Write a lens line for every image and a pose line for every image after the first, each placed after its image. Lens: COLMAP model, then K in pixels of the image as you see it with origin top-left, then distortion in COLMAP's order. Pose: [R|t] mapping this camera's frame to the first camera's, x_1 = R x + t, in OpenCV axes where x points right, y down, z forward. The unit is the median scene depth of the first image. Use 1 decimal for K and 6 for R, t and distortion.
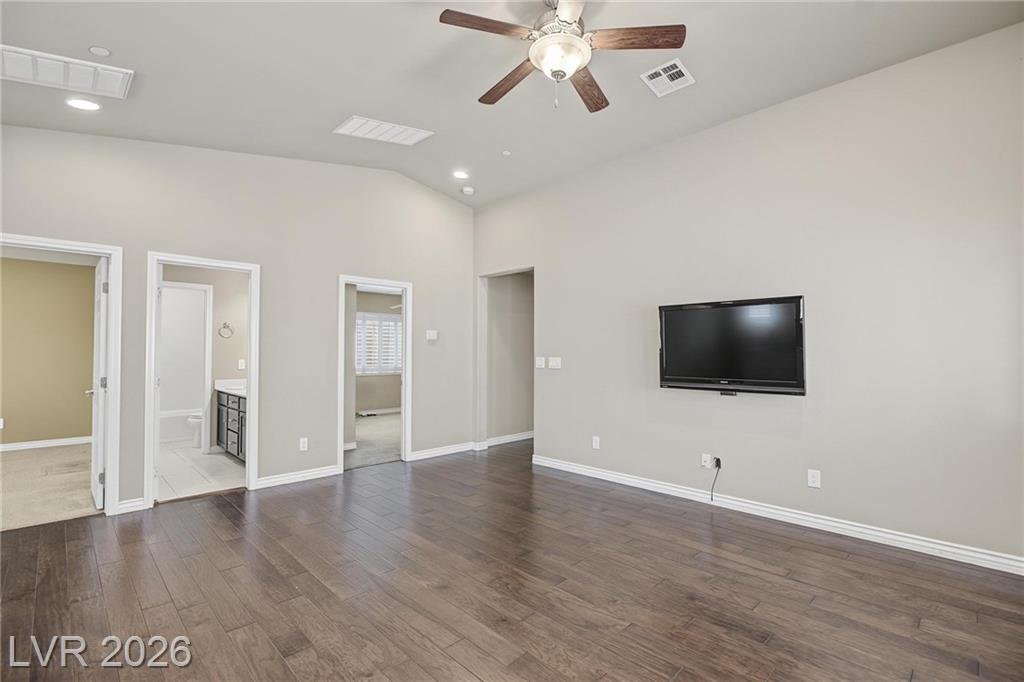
lens RADIAL K [[465.5, 0, 510.7], [0, 465.5, 341.1], [0, 0, 1]] dist [-0.011030, 0.000373]
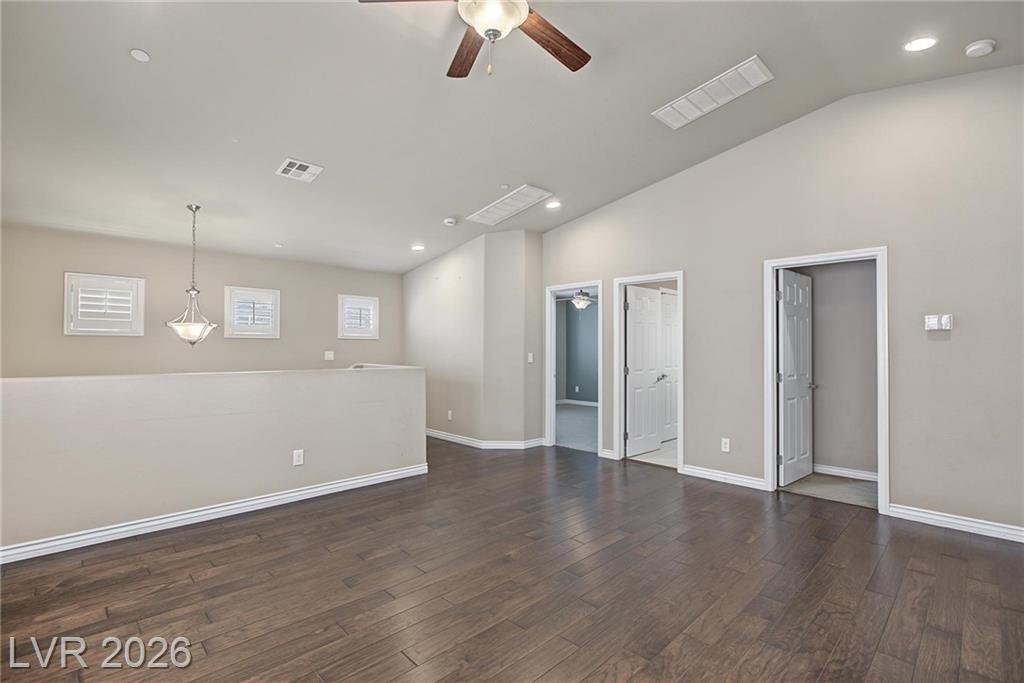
lens RADIAL K [[465.5, 0, 510.7], [0, 465.5, 341.6], [0, 0, 1]] dist [-0.011030, 0.000373]
pose [[-0.005337, -0.016837, -0.999844, 0.599754], [0.020543, 0.999645, -0.016944, 0.015168], [0.999775, -0.020631, -0.004990, 0.633170]]
